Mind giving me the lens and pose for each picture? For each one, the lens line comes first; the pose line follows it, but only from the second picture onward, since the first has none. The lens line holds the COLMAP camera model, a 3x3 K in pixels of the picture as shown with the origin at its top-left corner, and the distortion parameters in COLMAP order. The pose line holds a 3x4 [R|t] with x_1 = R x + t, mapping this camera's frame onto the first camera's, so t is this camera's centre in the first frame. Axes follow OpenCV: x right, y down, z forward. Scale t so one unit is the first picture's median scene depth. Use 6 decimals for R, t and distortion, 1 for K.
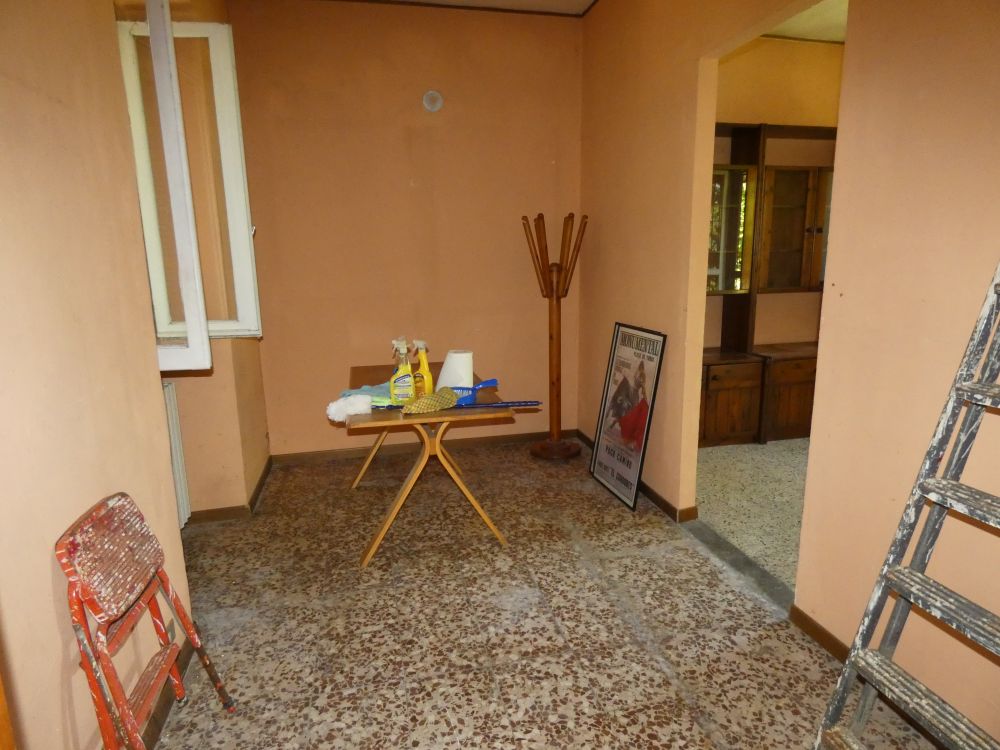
lens RADIAL K [[598.4, 0, 499.9], [0, 598.4, 371.0], [0, 0, 1]] dist [-0.001954, 0.004588]
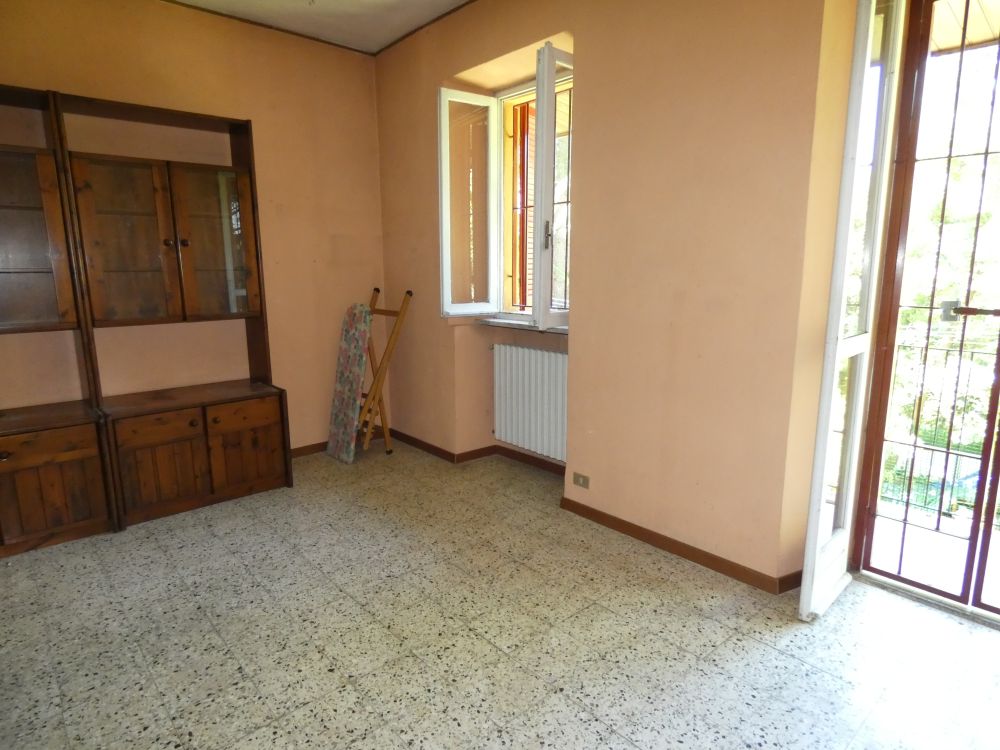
lens RADIAL K [[598.4, 0, 500.5], [0, 598.4, 377.5], [0, 0, 1]] dist [-0.001954, 0.004588]
pose [[0.880340, -0.081278, 0.467328, 0.532529], [0.087154, 0.996154, 0.009073, -0.032889], [-0.466268, 0.032742, 0.884037, 0.128510]]
